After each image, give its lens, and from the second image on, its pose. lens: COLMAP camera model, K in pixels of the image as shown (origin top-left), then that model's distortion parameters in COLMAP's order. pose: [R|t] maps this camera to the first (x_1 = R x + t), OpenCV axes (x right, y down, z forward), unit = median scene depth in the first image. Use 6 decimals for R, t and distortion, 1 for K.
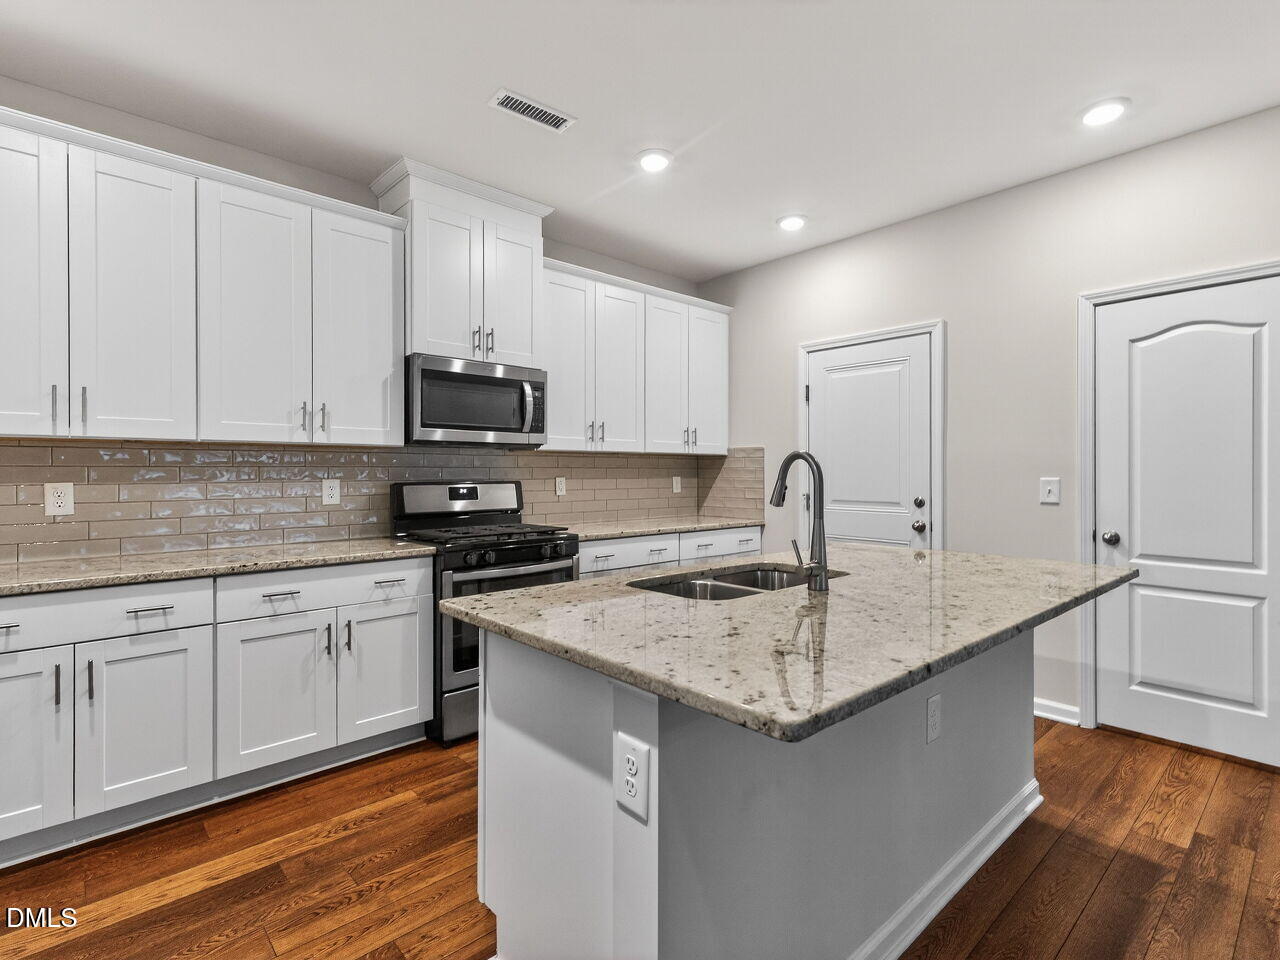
lens RADIAL K [[644.9, 0, 641.5], [0, 644.9, 473.8], [0, 0, 1]] dist [0.011473, -0.001895]
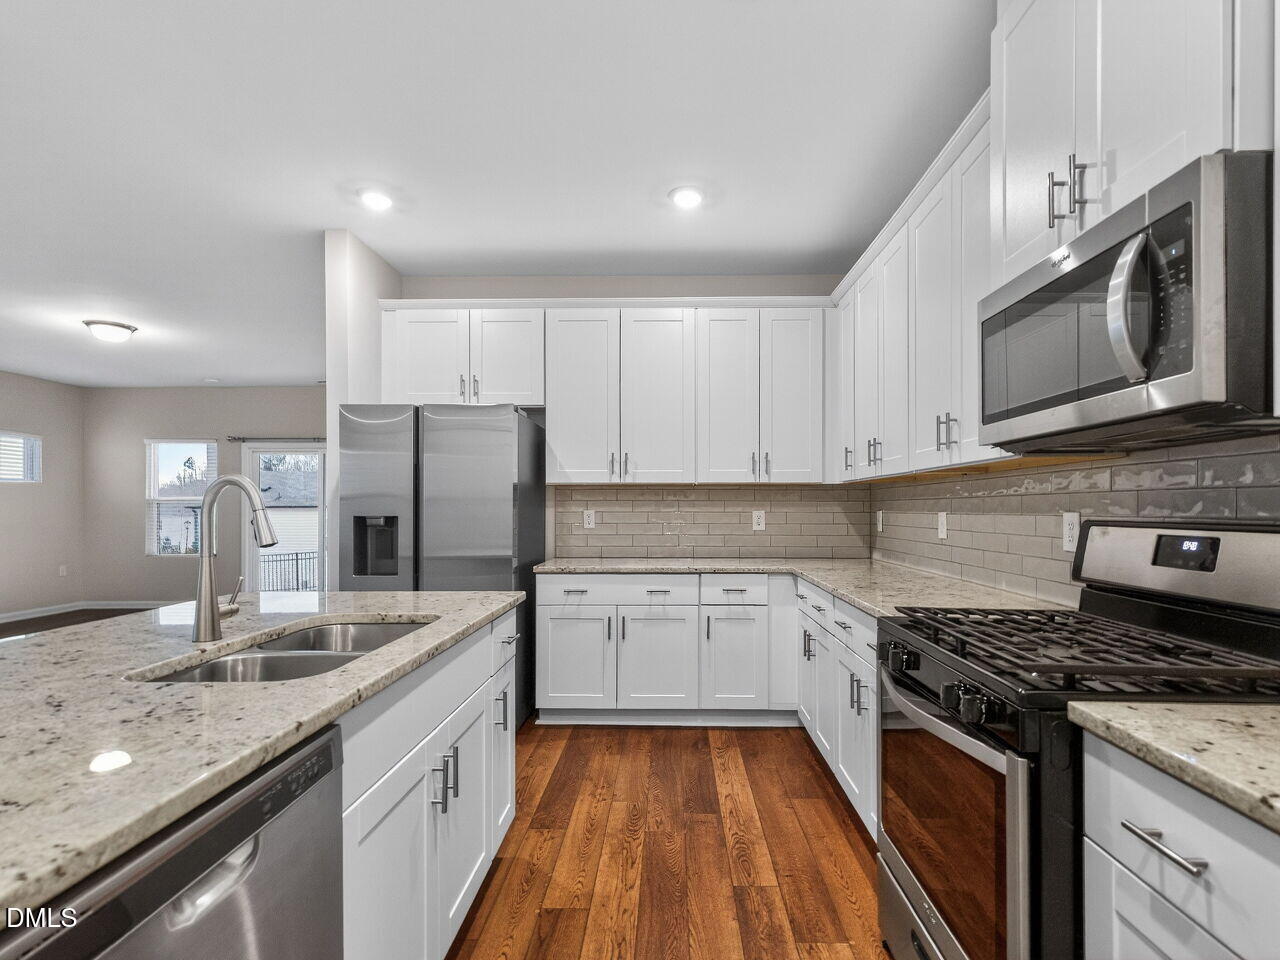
lens RADIAL K [[644.9, 0, 664.6], [0, 644.9, 503.0], [0, 0, 1]] dist [0.011473, -0.001895]
pose [[-0.693224, -0.000295, -0.720722, 0.244748], [0.004618, 0.999978, -0.004851, 0.000318], [0.720707, -0.006691, -0.693207, 1.049533]]
